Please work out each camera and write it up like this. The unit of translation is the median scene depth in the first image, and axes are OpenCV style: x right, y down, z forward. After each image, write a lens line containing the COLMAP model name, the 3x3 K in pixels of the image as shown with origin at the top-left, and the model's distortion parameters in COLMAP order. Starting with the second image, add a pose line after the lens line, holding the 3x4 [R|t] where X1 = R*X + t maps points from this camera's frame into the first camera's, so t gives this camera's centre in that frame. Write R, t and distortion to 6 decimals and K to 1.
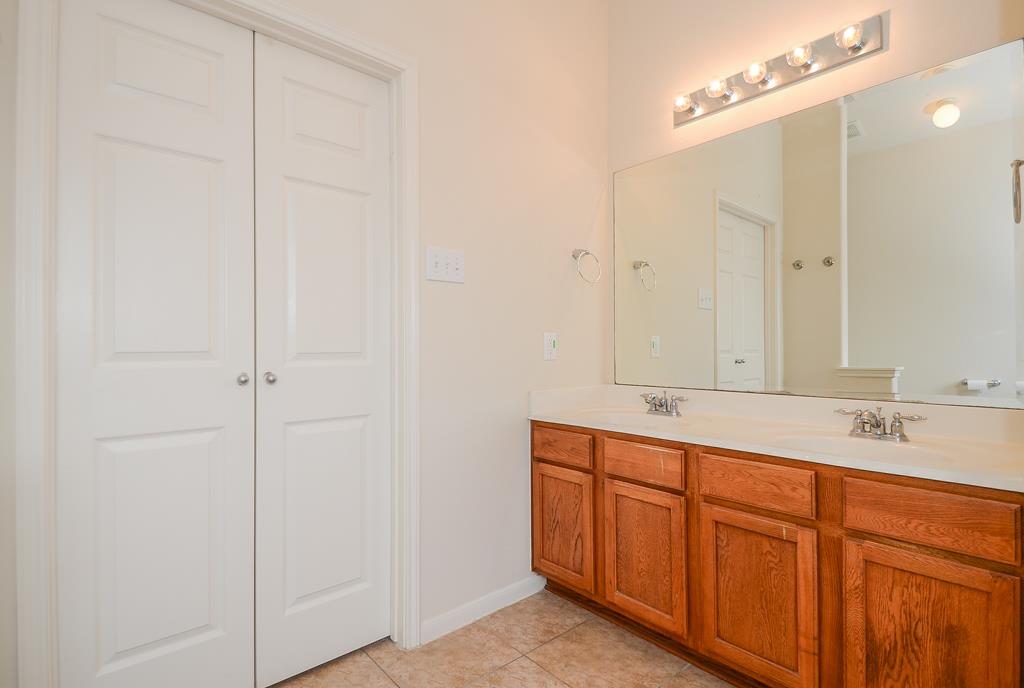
lens RADIAL K [[484.2, 0, 512.0], [0, 484.2, 344.0], [0, 0, 1]] dist [-0.016488, -0.000404]
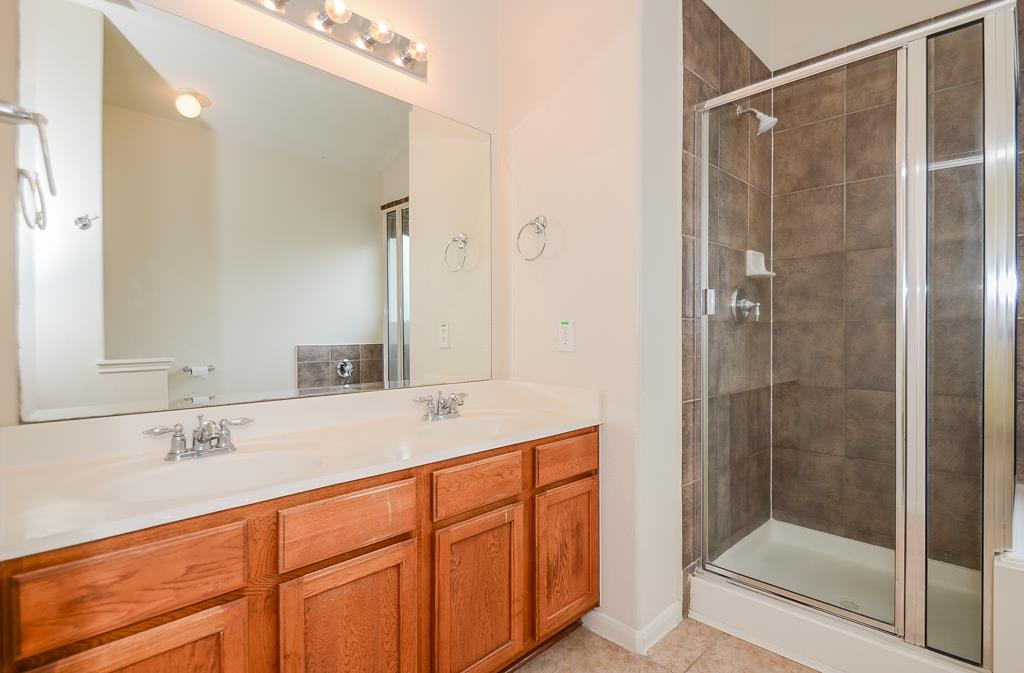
lens RADIAL K [[496.1, 0, 512.0], [0, 496.1, 336.5], [0, 0, 1]] dist [-0.000606, -0.000480]
pose [[-0.067775, -0.003727, 0.997694, -0.508287], [-0.008188, 0.999961, 0.003179, -0.006891], [-0.997667, -0.007953, -0.067803, 1.040585]]
